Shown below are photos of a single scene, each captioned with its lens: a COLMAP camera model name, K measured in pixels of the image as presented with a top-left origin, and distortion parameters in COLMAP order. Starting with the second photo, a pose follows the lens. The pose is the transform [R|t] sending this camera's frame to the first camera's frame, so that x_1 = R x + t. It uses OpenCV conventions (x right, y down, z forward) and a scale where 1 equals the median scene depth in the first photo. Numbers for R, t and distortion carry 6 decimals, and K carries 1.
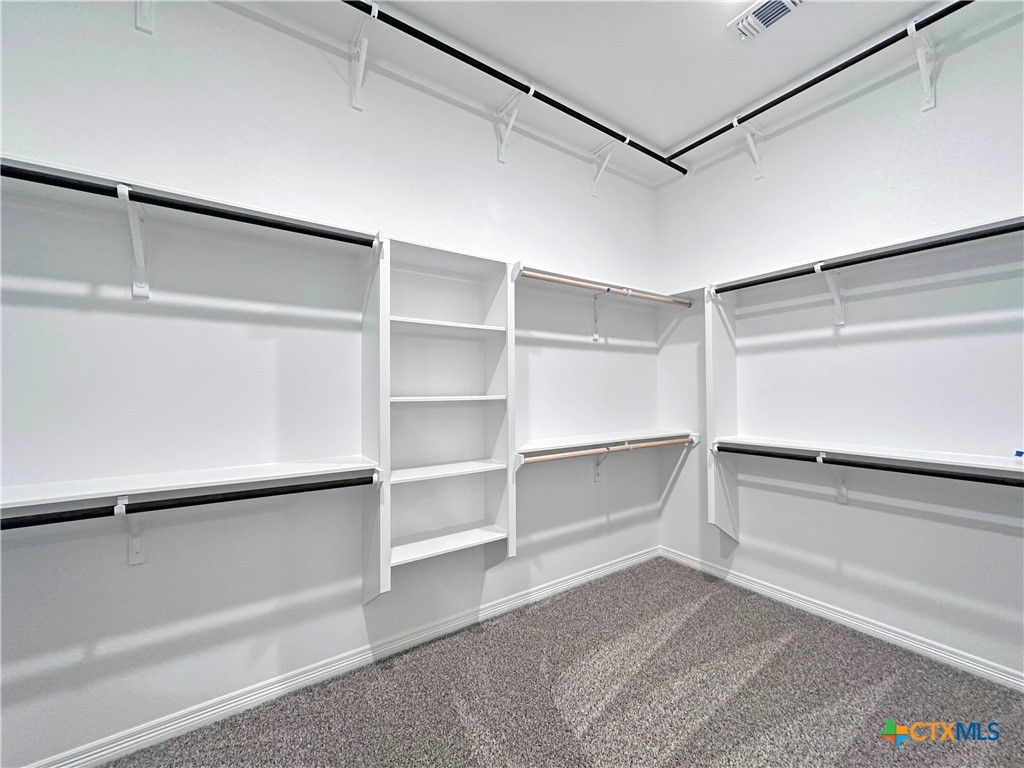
lens RADIAL K [[406.8, 0, 517.0], [0, 406.8, 386.4], [0, 0, 1]] dist [0.000968, -0.000266]
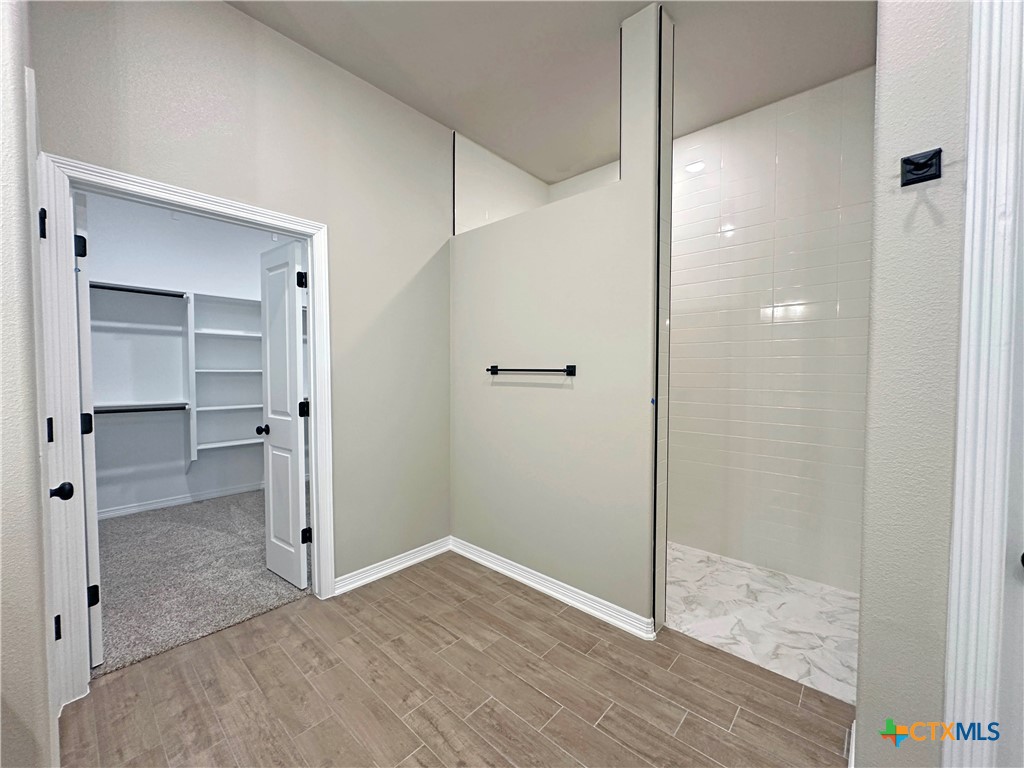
lens RADIAL K [[406.8, 0, 505.1], [0, 406.8, 382.2], [0, 0, 1]] dist [0.000968, -0.000266]
pose [[0.977897, -0.006824, 0.208978, 0.813884], [0.000131, 0.999487, 0.032022, 0.024560], [-0.209089, -0.031287, 0.977396, -1.391348]]
